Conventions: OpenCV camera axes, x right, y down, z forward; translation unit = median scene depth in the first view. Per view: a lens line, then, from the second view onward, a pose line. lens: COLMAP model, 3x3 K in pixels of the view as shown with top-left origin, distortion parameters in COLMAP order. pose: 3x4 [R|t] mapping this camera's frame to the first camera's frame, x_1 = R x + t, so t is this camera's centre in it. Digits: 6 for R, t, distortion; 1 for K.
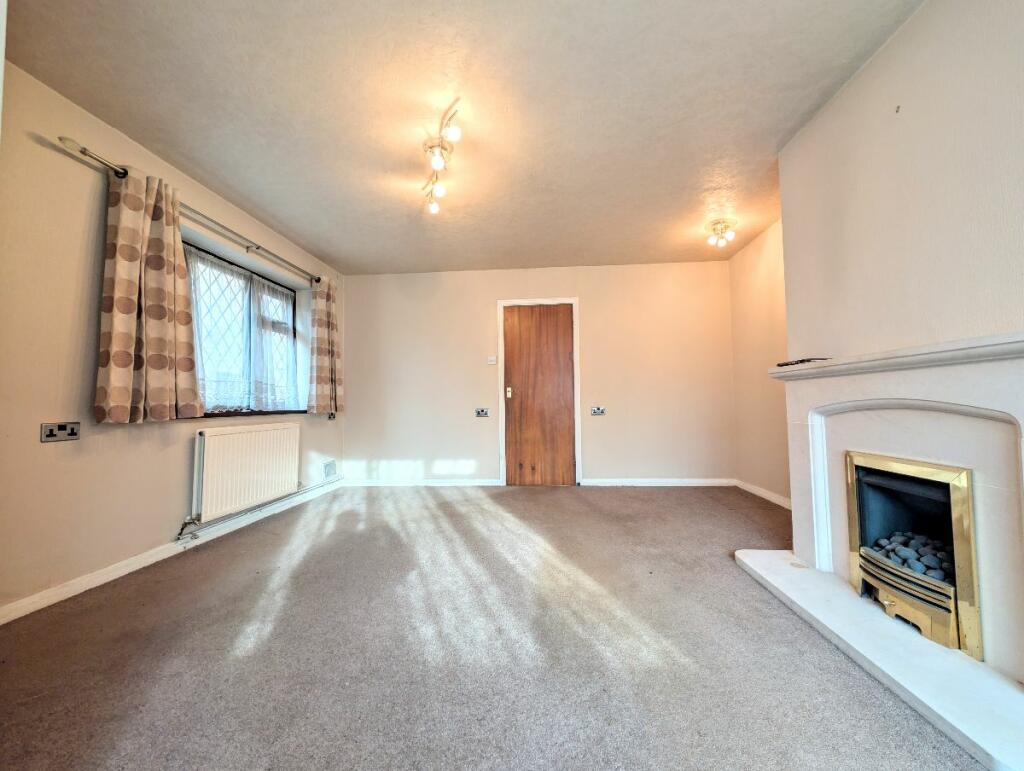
lens RADIAL K [[384.2, 0, 511.8], [0, 384.2, 390.0], [0, 0, 1]] dist [-0.000079, -0.000053]
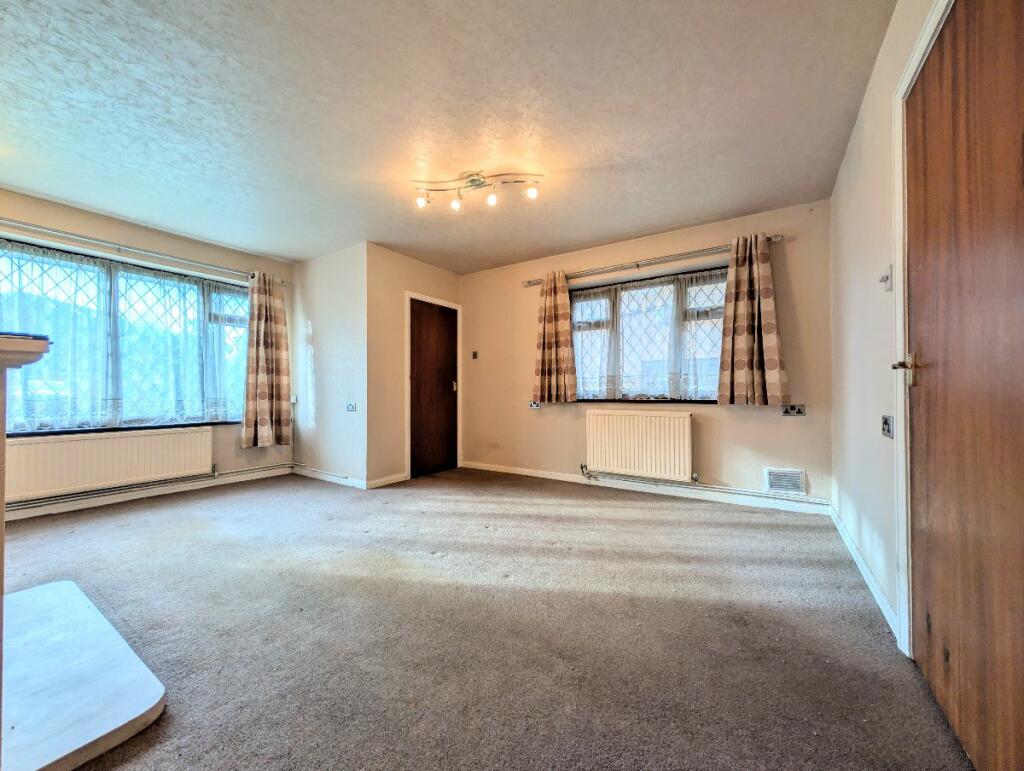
lens RADIAL K [[384.2, 0, 511.8], [0, 384.2, 390.0], [0, 0, 1]] dist [-0.000079, -0.000053]
pose [[-0.487417, 0.013989, -0.873057, 0.717937], [0.041087, 0.999132, -0.006929, 0.021964], [0.872202, -0.039248, -0.487568, 1.518371]]
